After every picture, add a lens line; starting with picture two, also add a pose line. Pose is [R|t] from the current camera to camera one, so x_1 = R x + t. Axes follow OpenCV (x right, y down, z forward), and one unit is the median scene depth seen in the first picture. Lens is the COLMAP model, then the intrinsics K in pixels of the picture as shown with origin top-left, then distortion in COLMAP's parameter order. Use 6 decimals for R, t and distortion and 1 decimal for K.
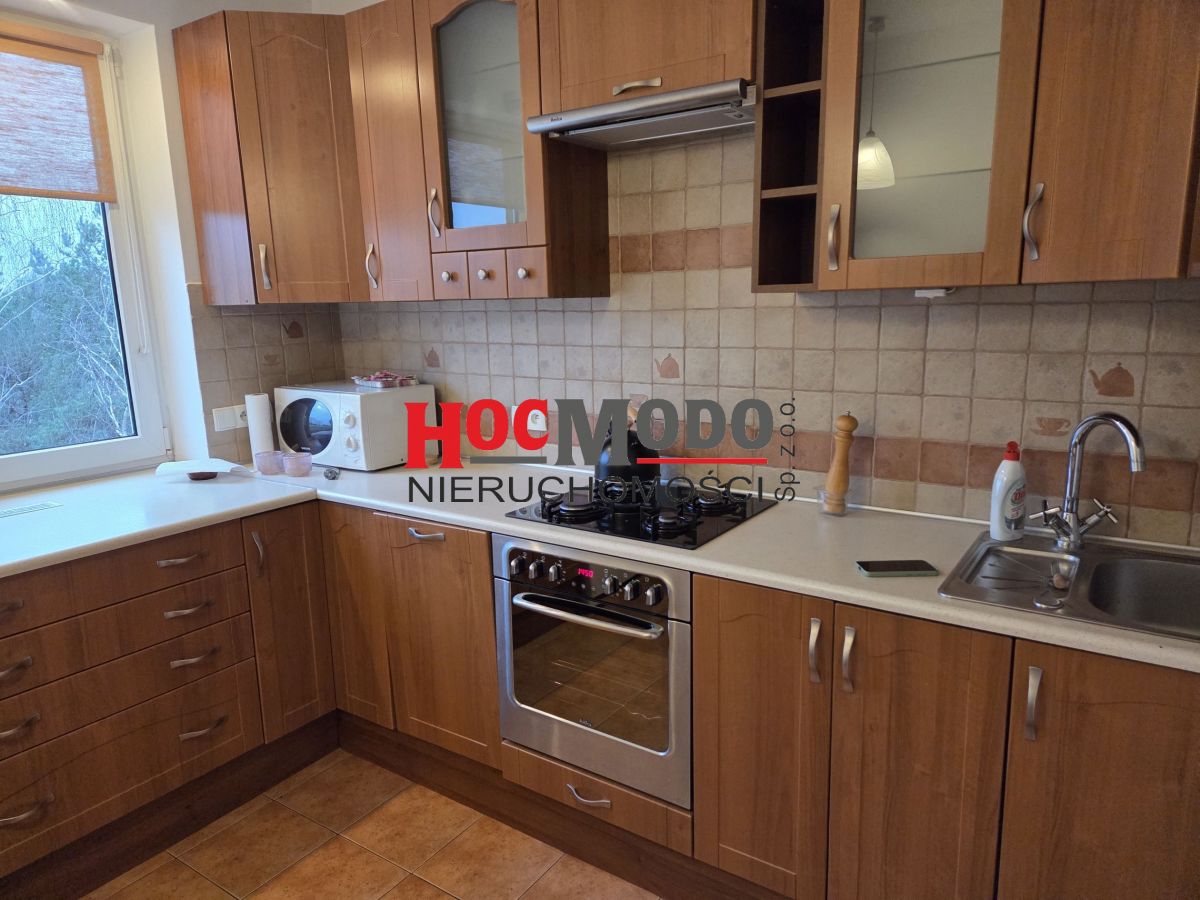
lens RADIAL K [[796.6, 0, 606.3], [0, 796.6, 459.6], [0, 0, 1]] dist [0.074744, -0.057717]
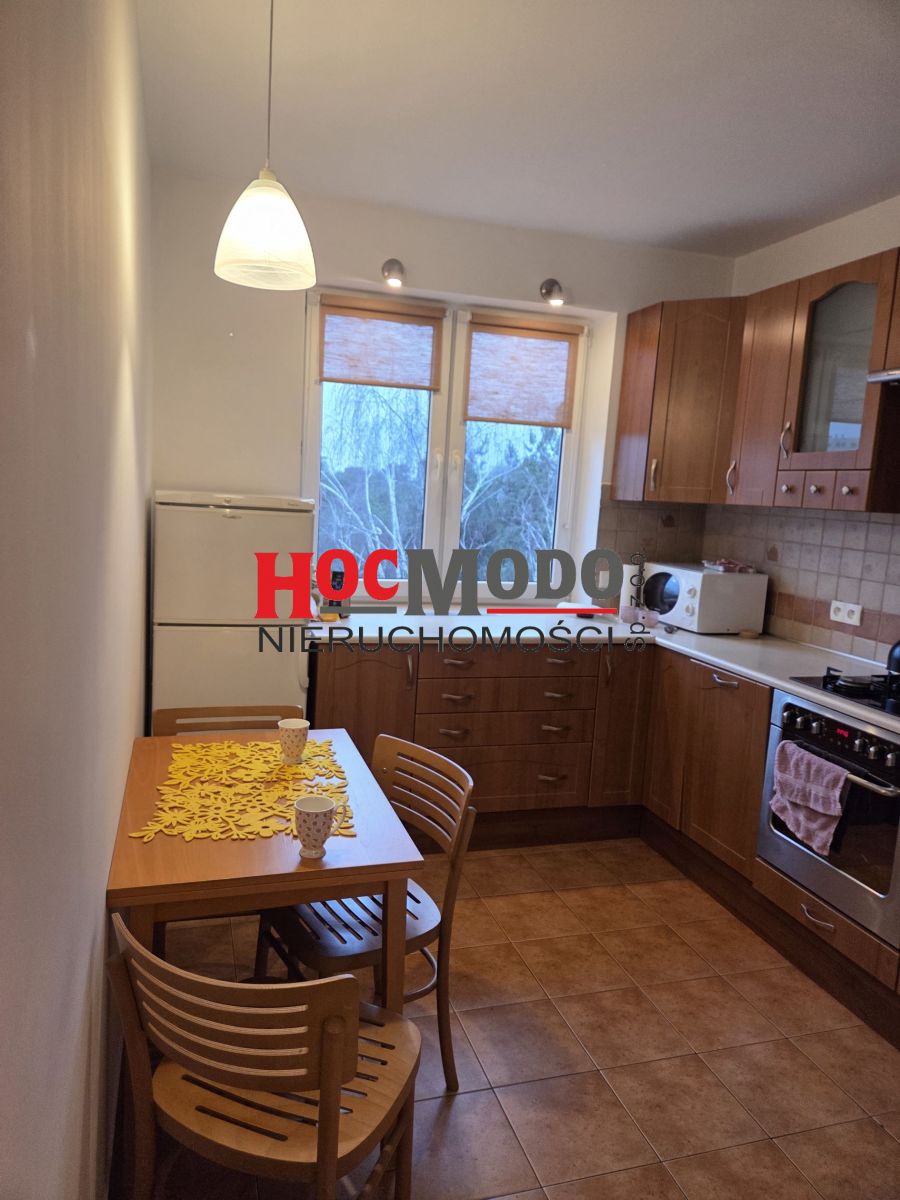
lens RADIAL K [[790.3, 0, 421.1], [0, 790.3, 584.6], [0, 0, 1]] dist [0.082086, -0.065684]
pose [[0.761090, 0.142351, -0.632833, 0.167908], [-0.196559, 0.980363, -0.015871, 0.047401], [0.618147, 0.136469, 0.774125, -0.284133]]
